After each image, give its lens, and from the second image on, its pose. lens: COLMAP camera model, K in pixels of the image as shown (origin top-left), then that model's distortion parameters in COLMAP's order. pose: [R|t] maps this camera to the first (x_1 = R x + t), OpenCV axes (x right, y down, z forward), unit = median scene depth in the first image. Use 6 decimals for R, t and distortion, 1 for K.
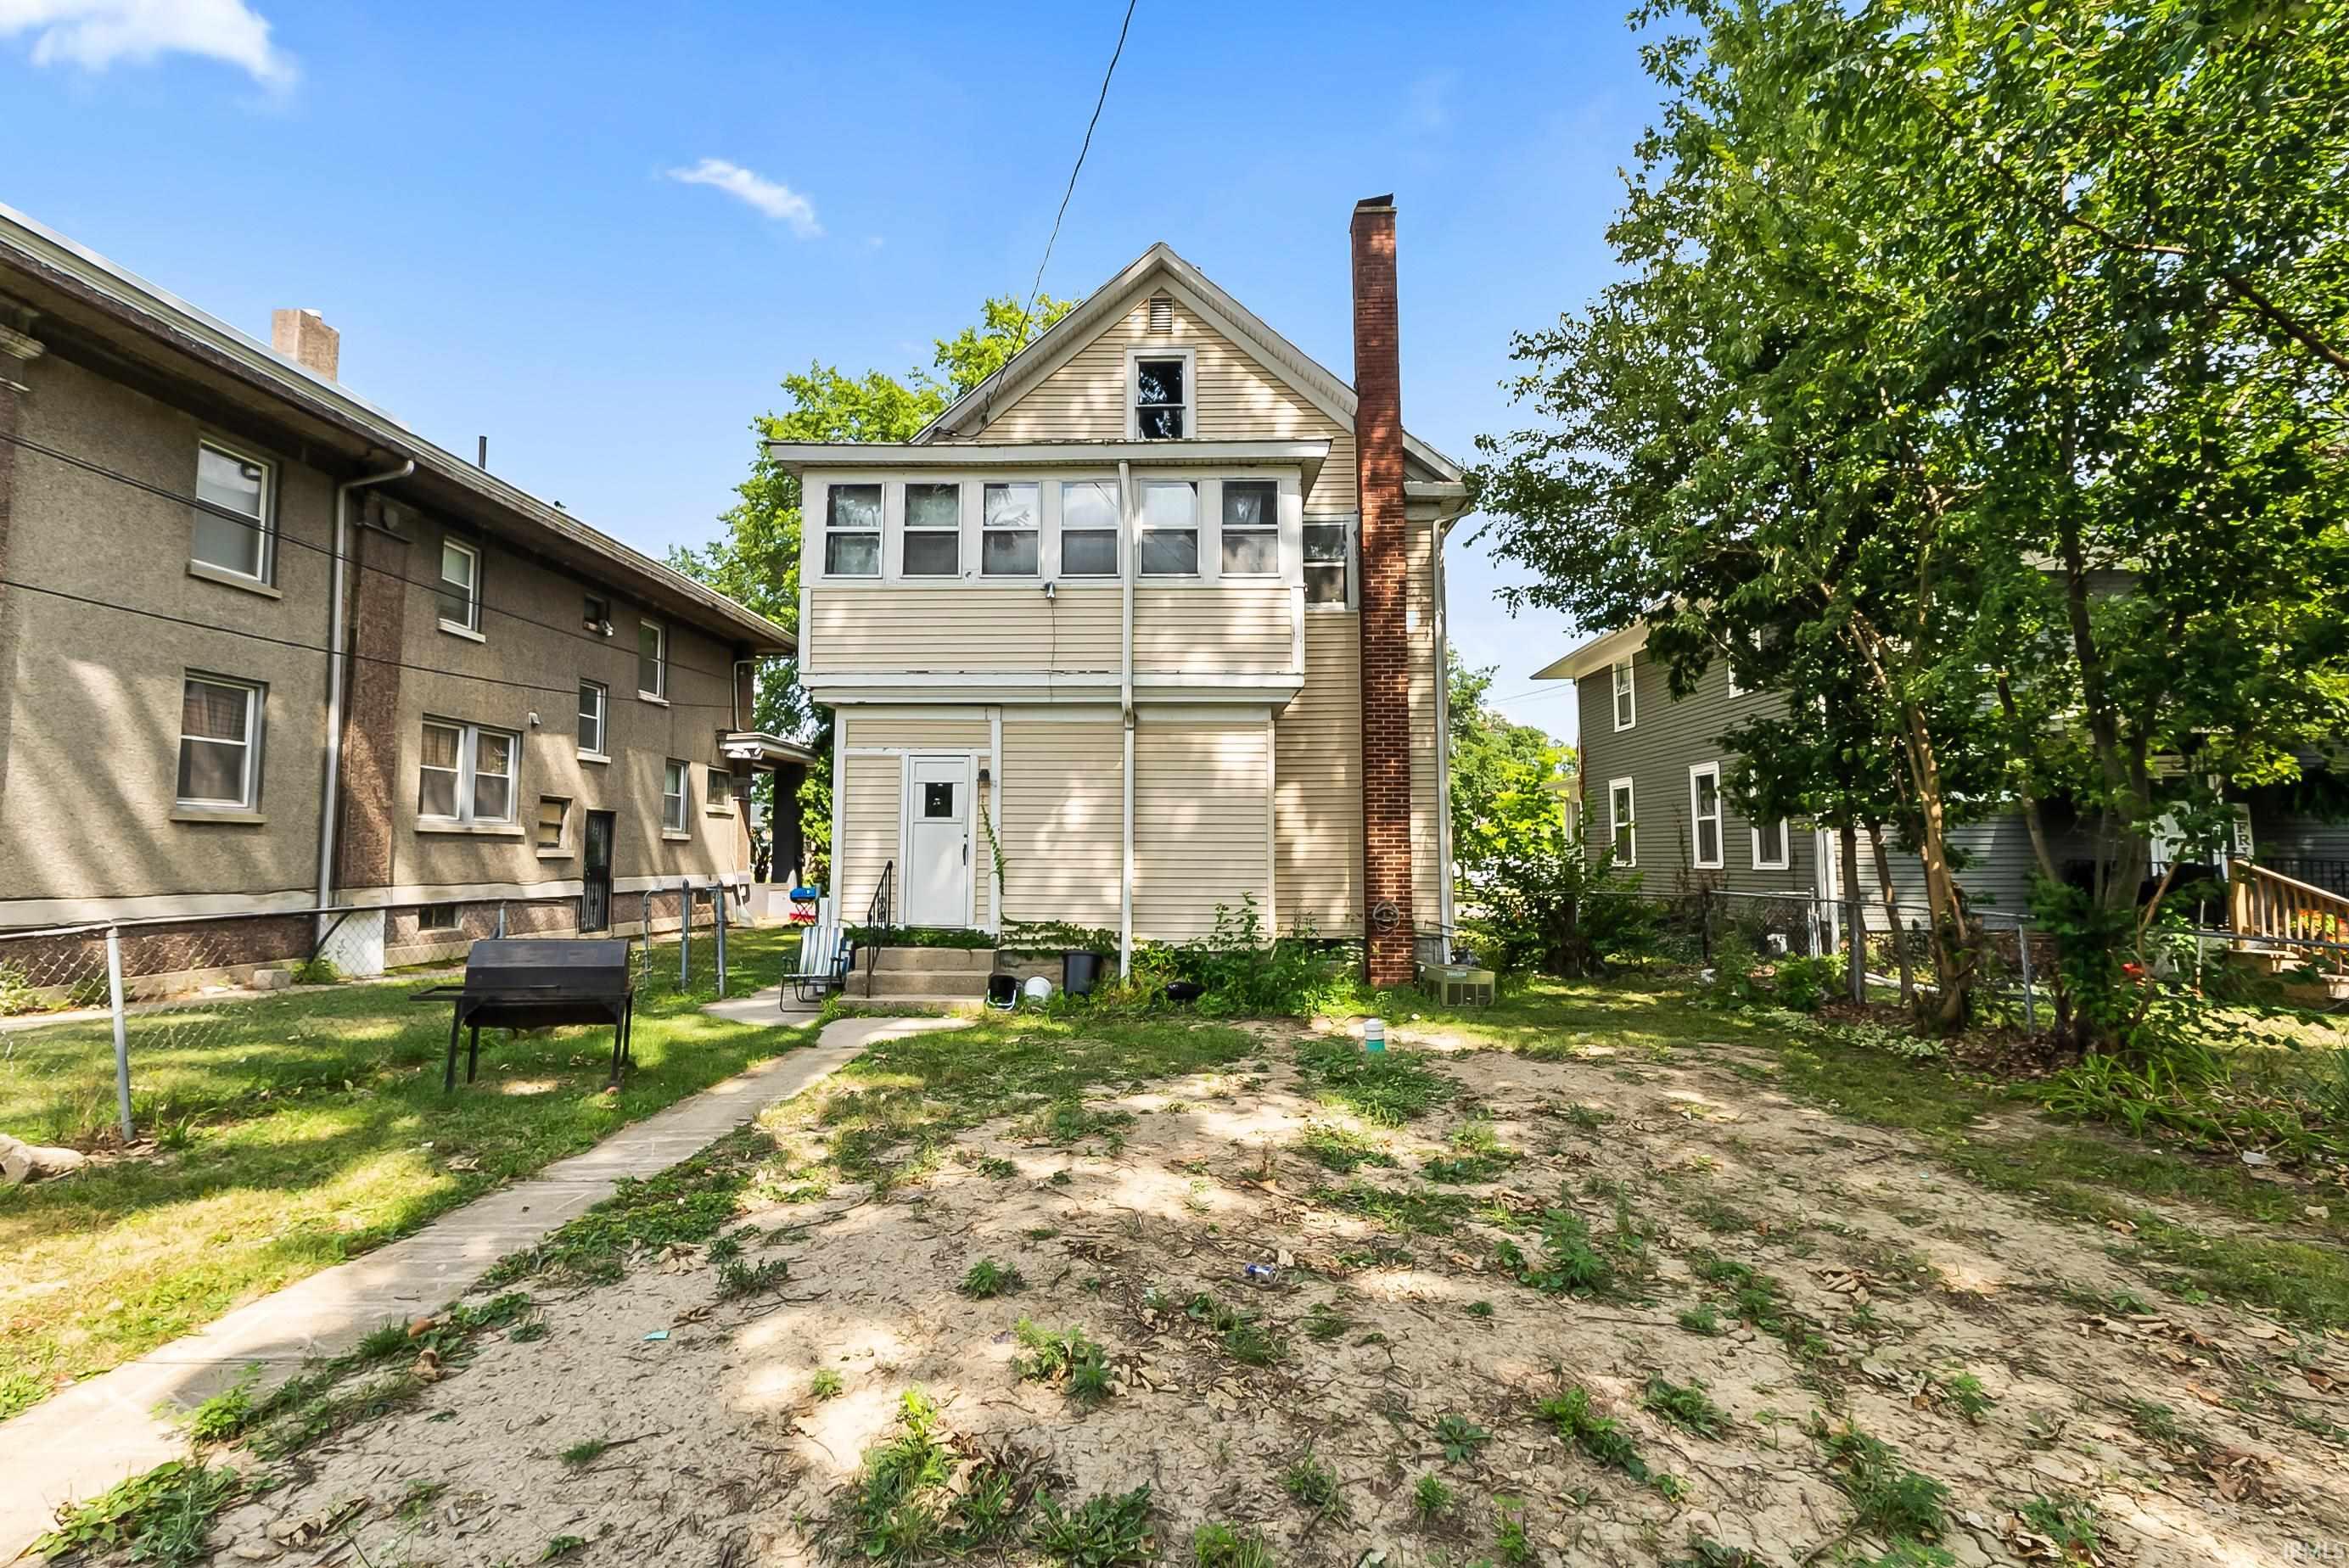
lens RADIAL K [[1003.1, 0, 1174.5], [0, 1003.1, 784.0], [0, 0, 1]] dist [-0.003920, -0.000225]
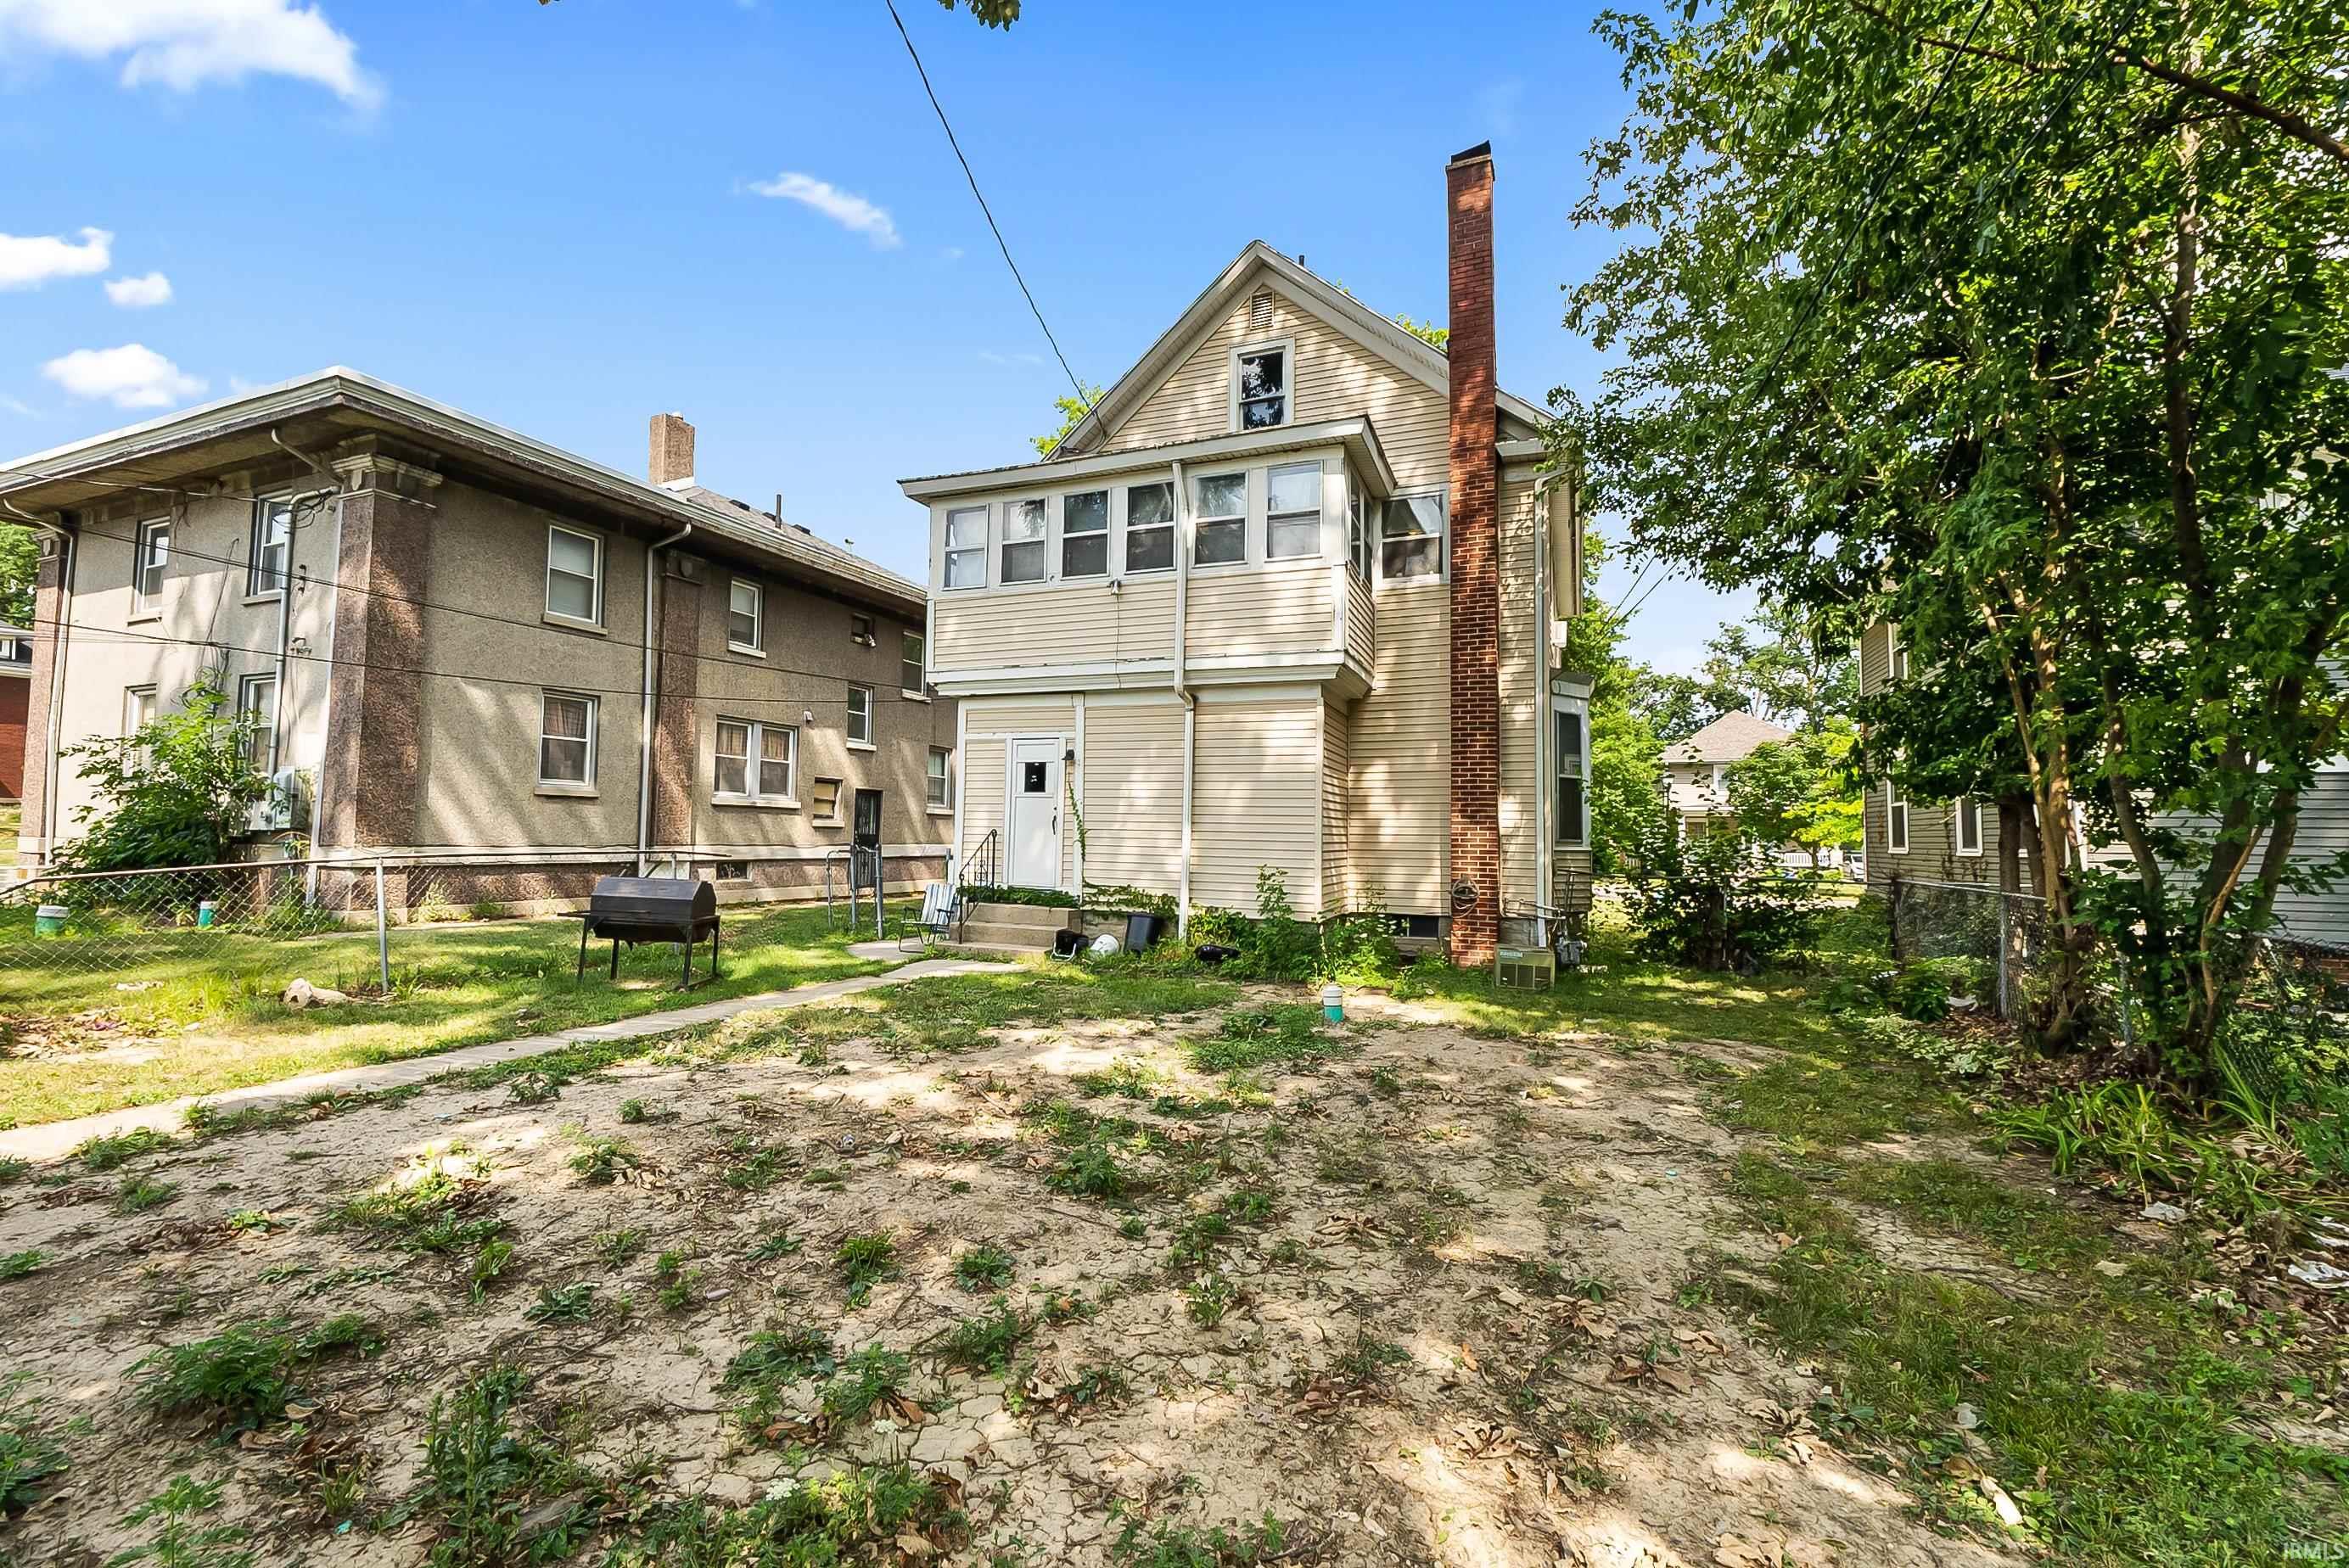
lens RADIAL K [[994.7, 0, 1174.5], [0, 994.7, 784.0], [0, 0, 1]] dist [-0.002298, -0.000169]
pose [[0.933122, -0.004249, -0.359536, 0.323971], [0.010225, 0.999839, 0.014722, 0.008667], [0.359416, -0.017414, 0.933015, -0.003798]]
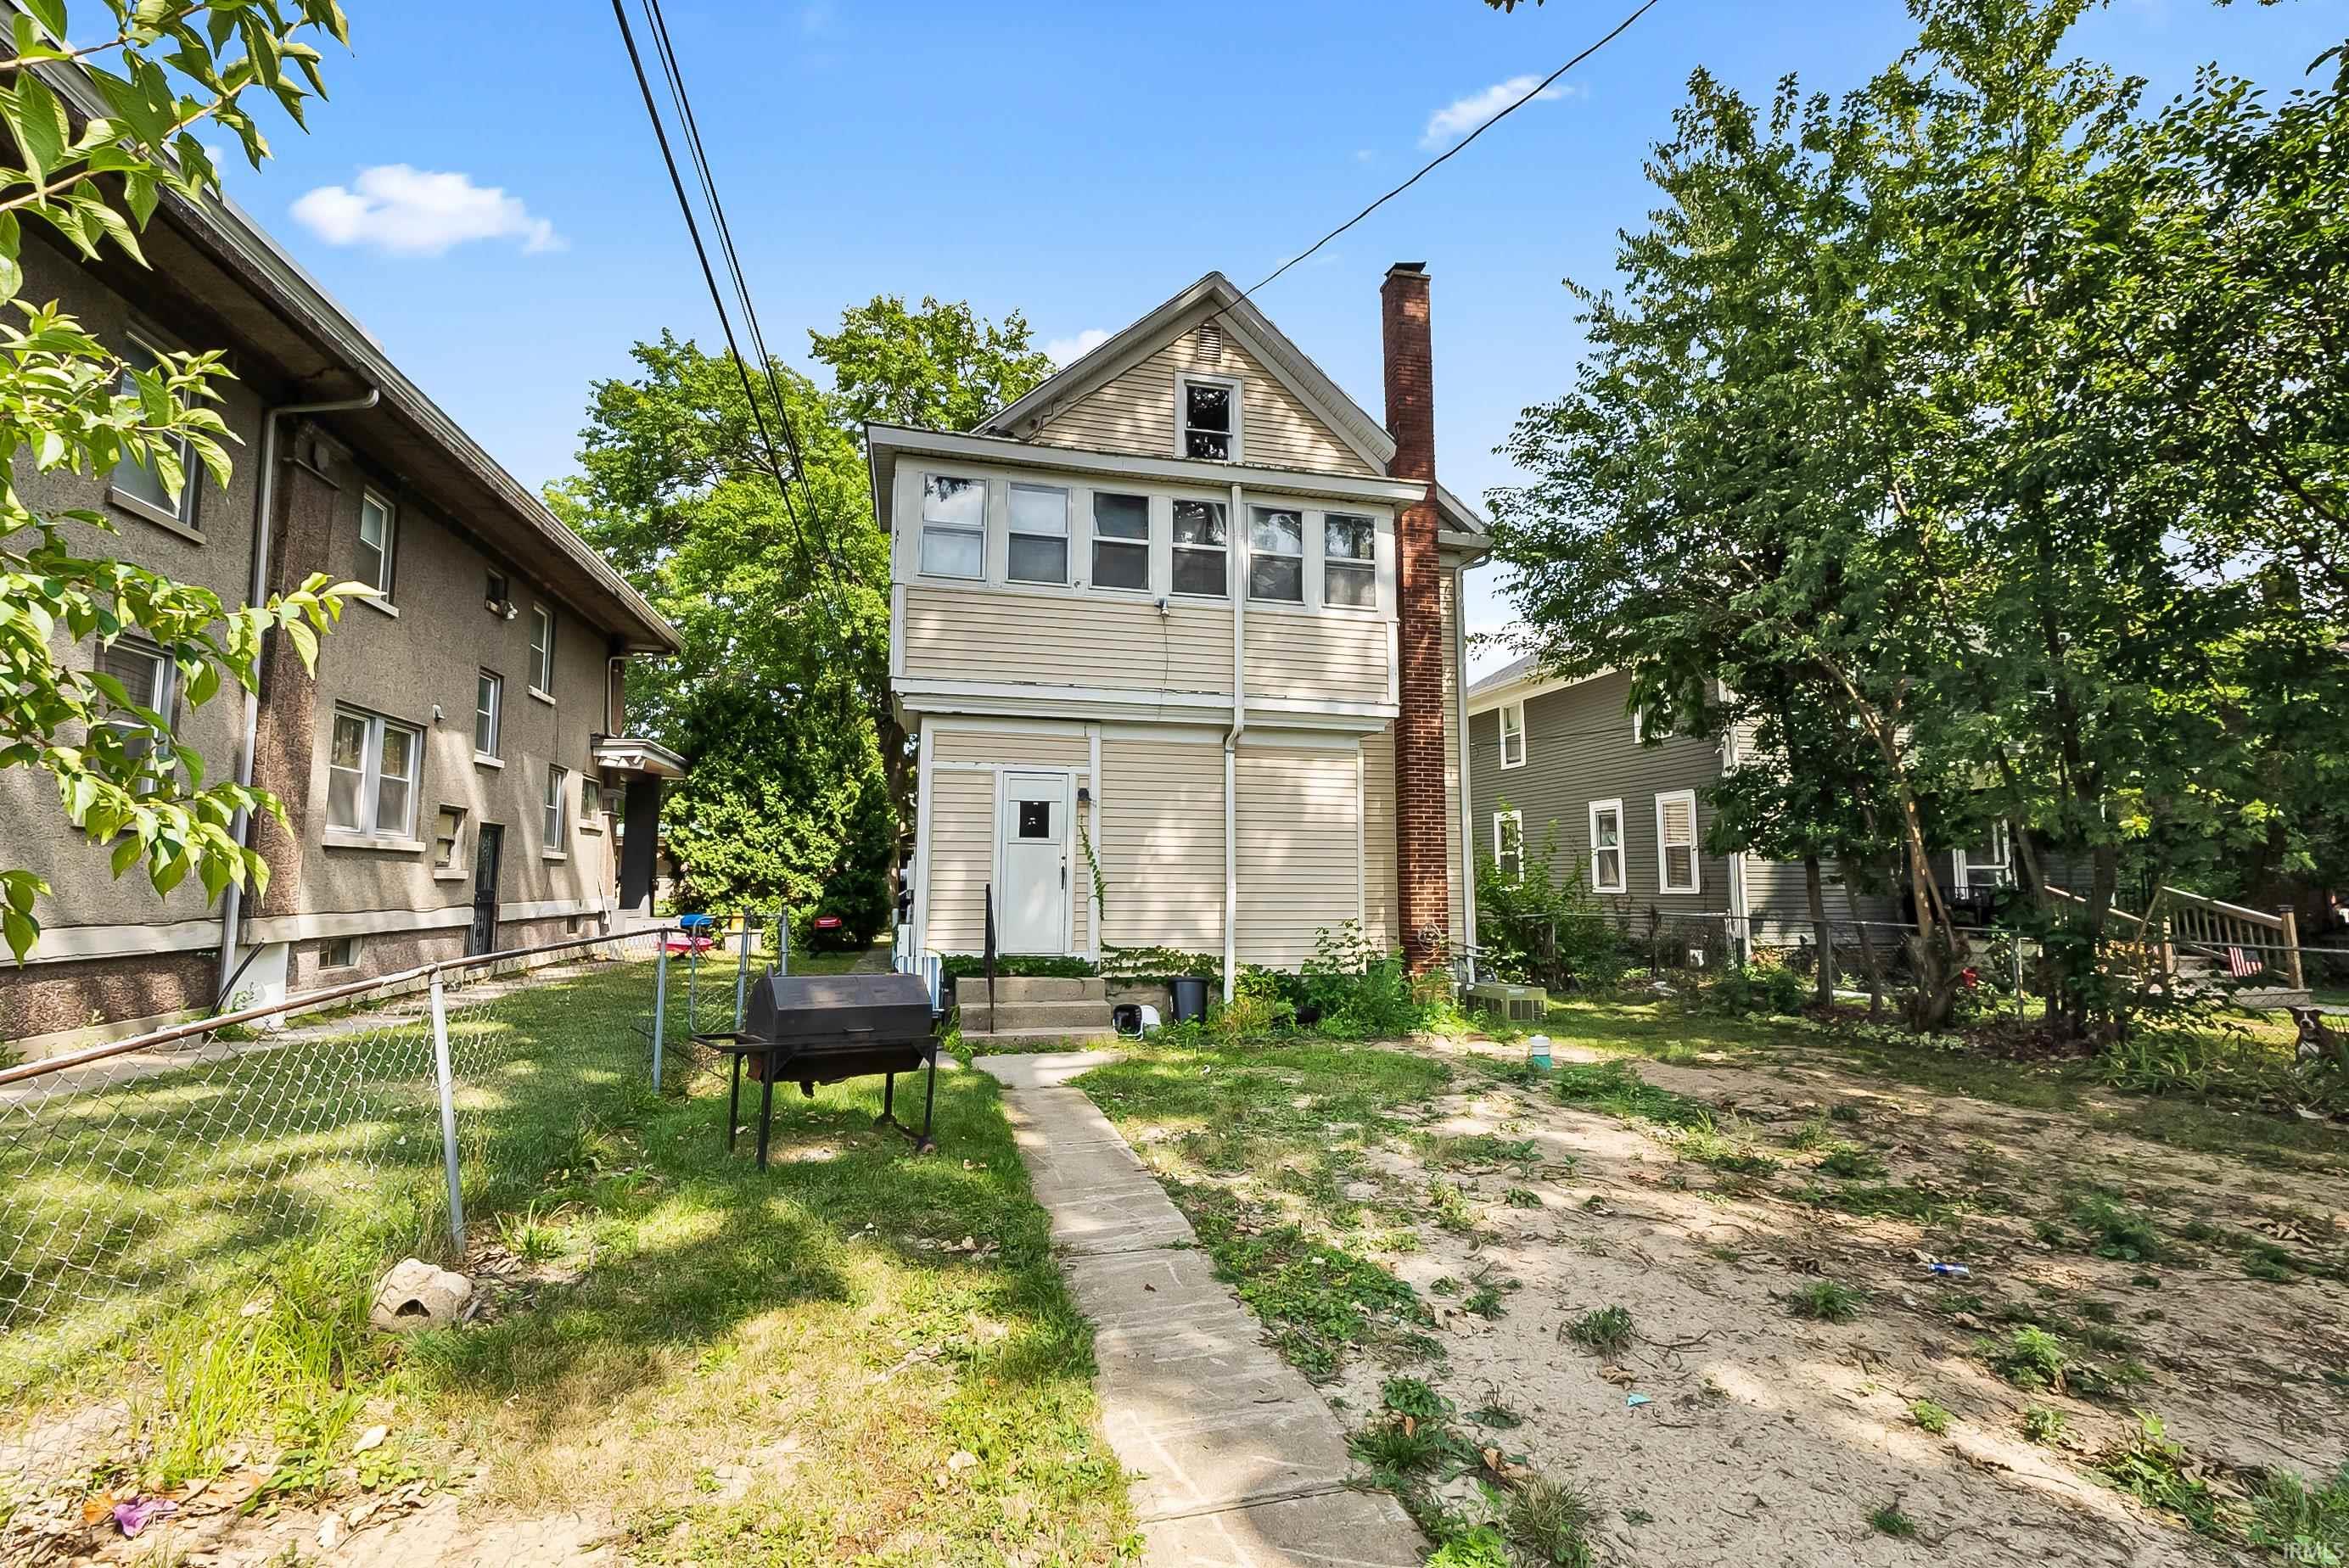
lens RADIAL K [[994.8, 0, 1152.4], [0, 994.8, 782.1], [0, 0, 1]] dist [-0.005265, -0.000315]
pose [[0.966163, 0.028695, 0.256333, -0.370812], [-0.021703, 0.999312, -0.030068, 0.006664], [-0.257019, 0.023487, 0.966121, 0.068985]]
